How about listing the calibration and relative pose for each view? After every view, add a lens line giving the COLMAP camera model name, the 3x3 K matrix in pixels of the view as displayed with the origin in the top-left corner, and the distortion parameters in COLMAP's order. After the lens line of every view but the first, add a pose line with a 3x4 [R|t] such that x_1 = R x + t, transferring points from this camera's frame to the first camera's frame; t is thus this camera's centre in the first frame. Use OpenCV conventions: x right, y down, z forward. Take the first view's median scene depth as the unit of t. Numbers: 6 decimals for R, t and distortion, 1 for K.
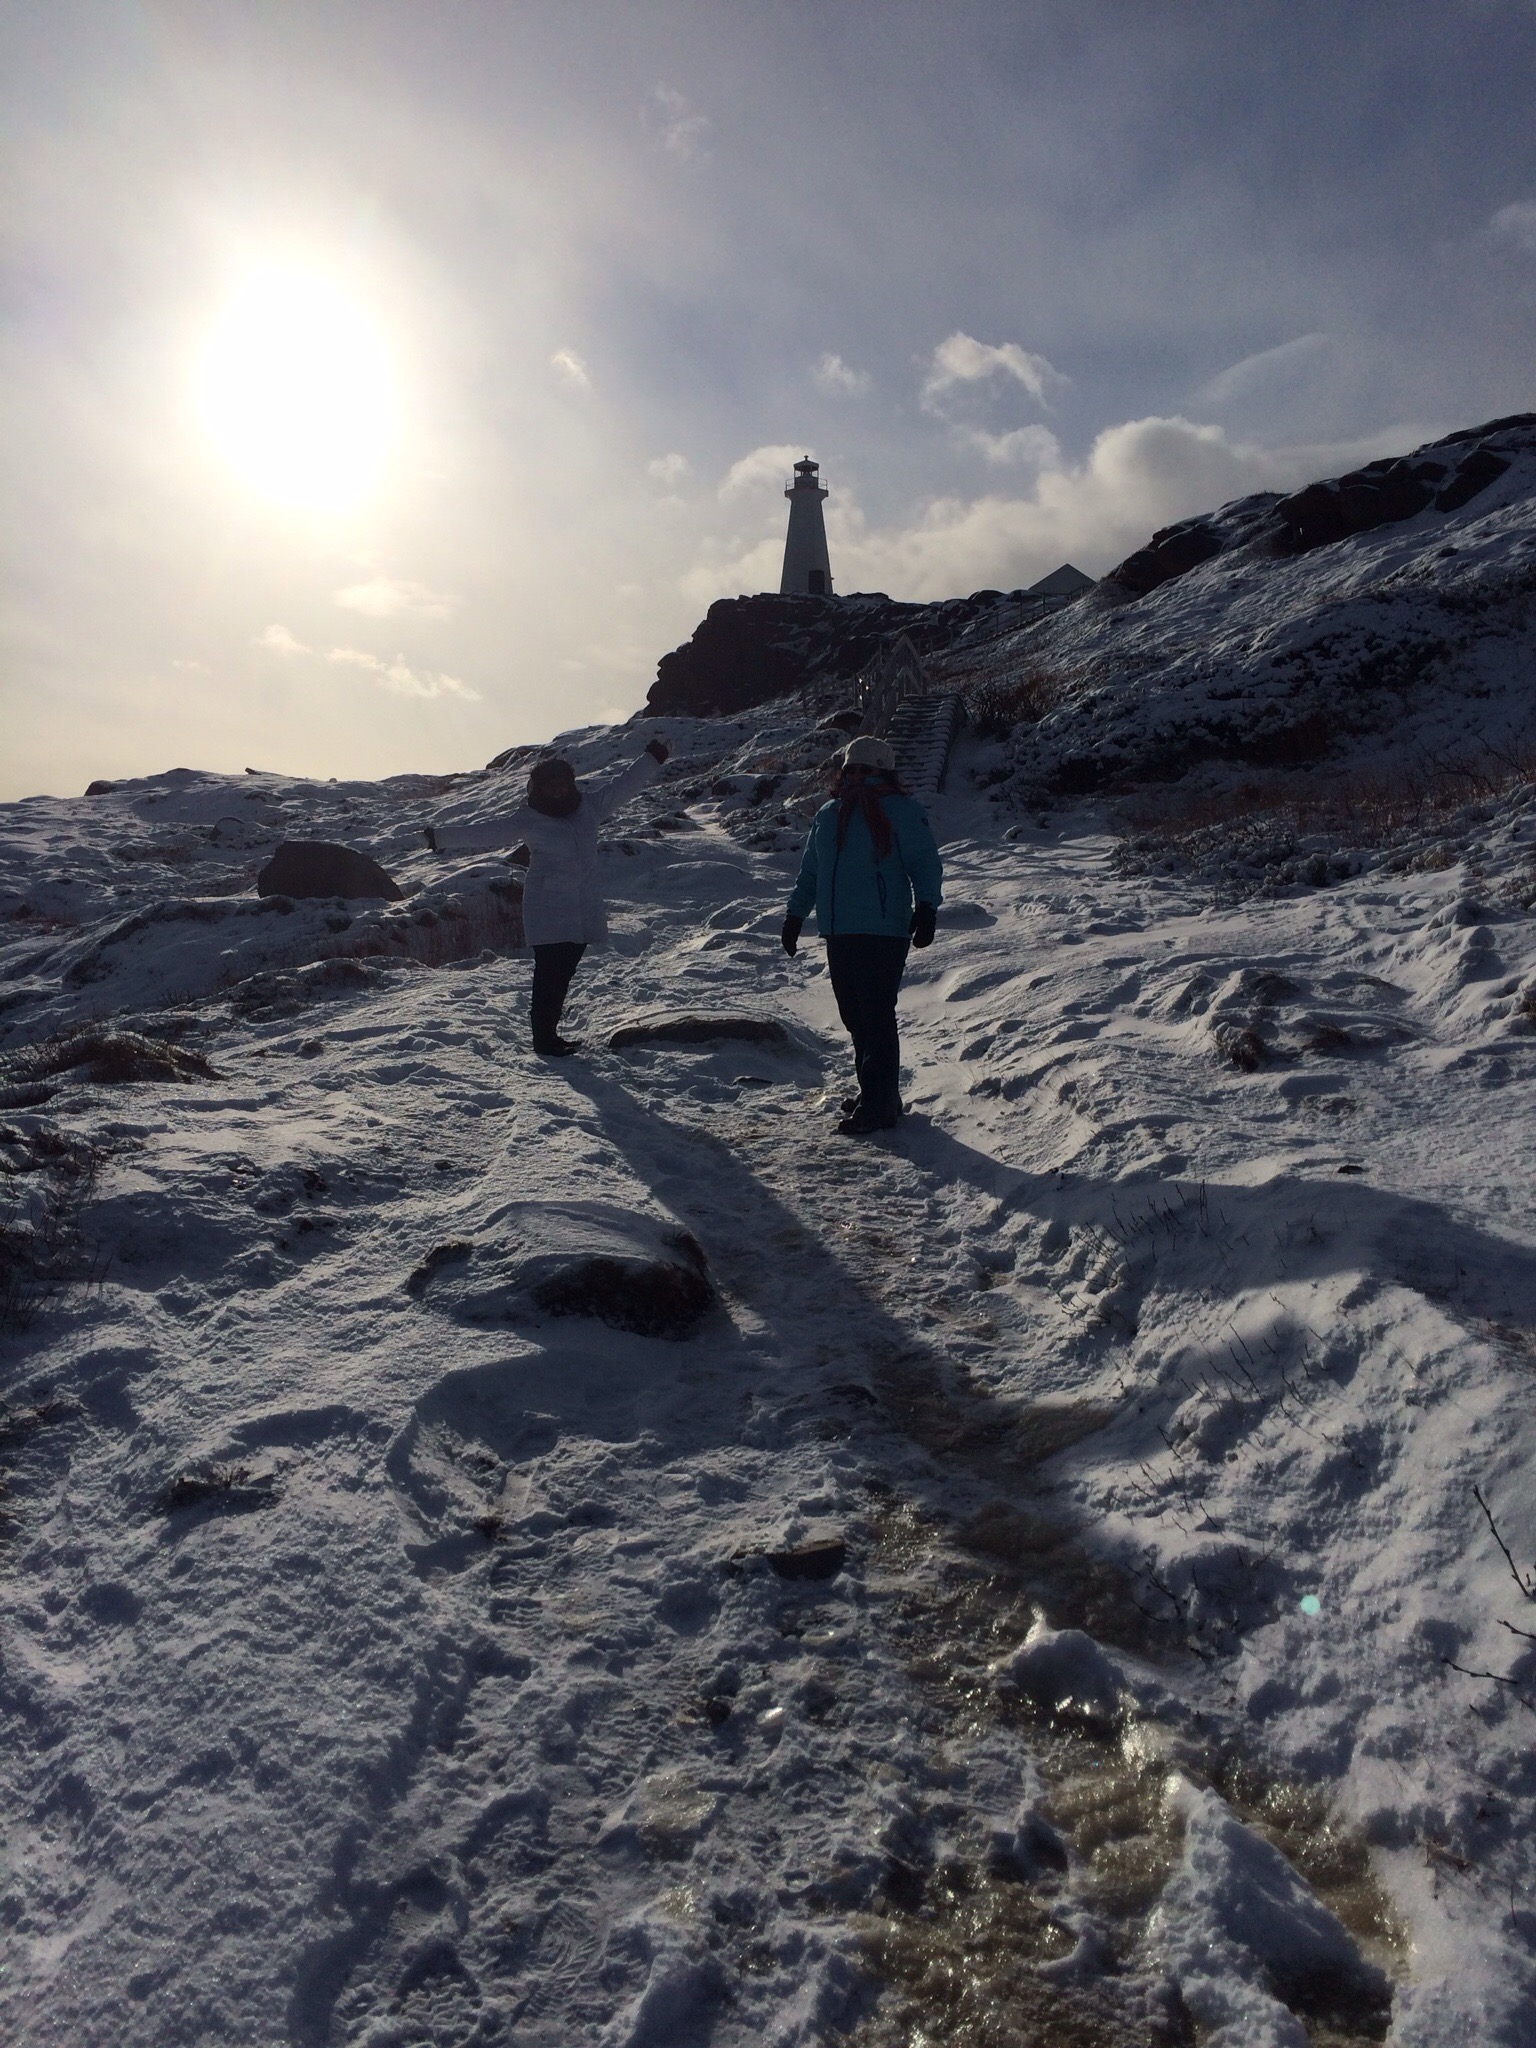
lens RADIAL K [[1723.4, 0, 769.0], [0, 1723.4, 1026.8], [0, 0, 1]] dist [0.071358, 0.000519]
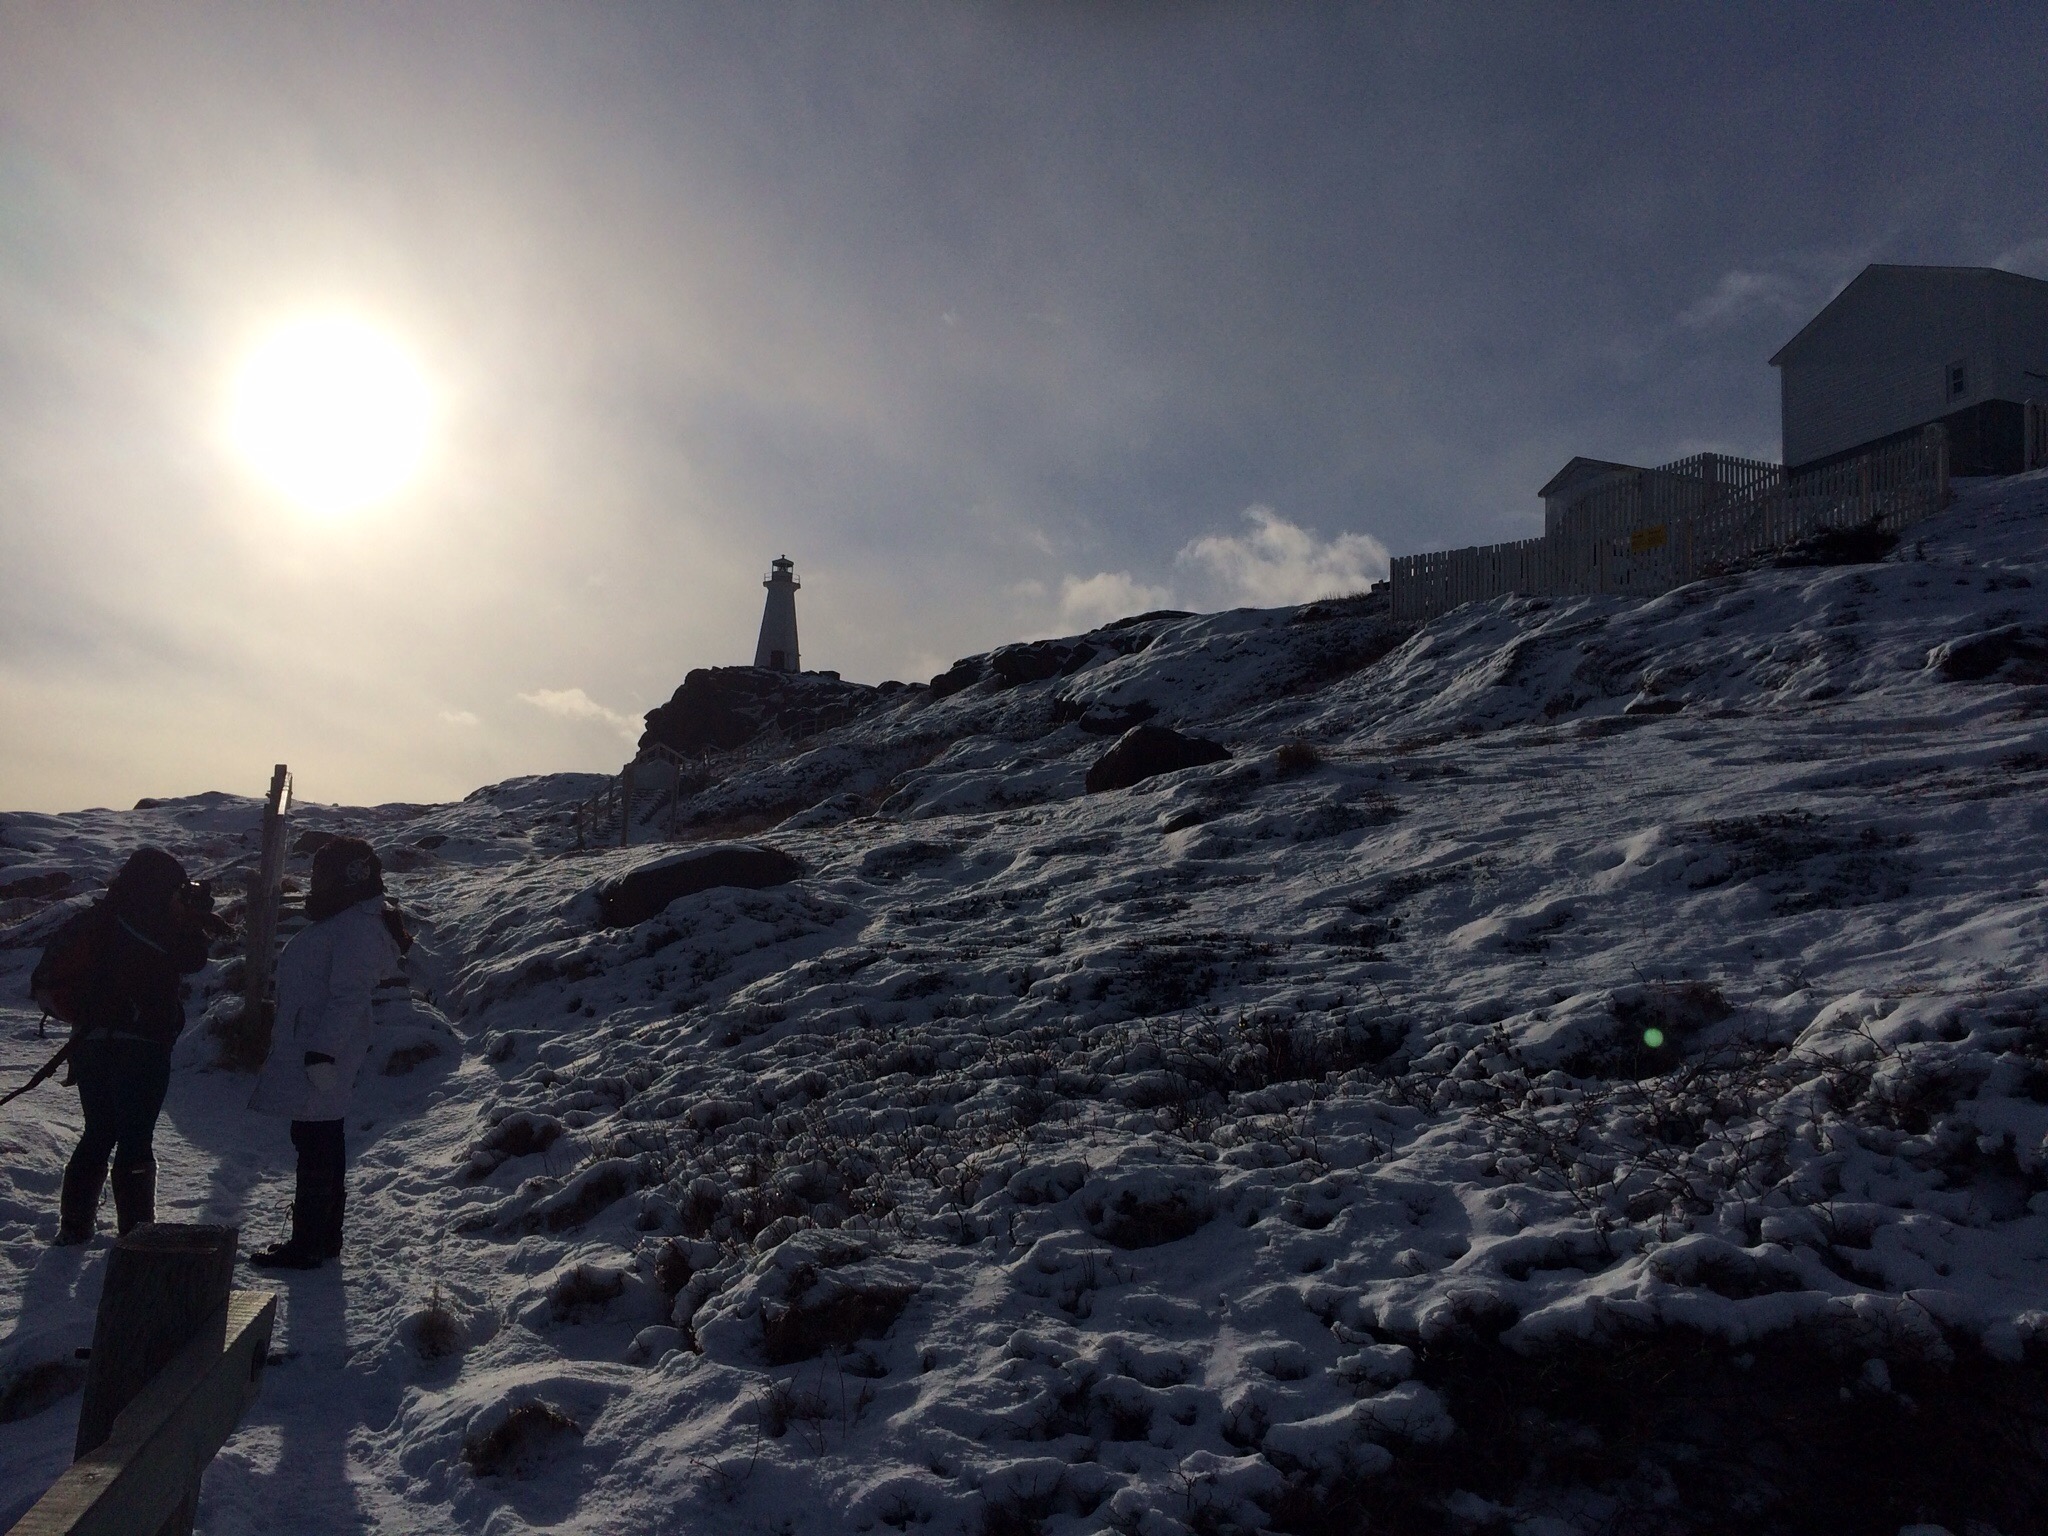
lens RADIAL K [[1723.4, 0, 1025.0], [0, 1723.4, 766.5], [0, 0, 1]] dist [0.071358, 0.000519]
pose [[0.990405, 0.049542, 0.129007, 0.050069], [-0.025972, 0.983626, -0.178343, 0.027230], [-0.135730, 0.173281, 0.975475, -0.194221]]
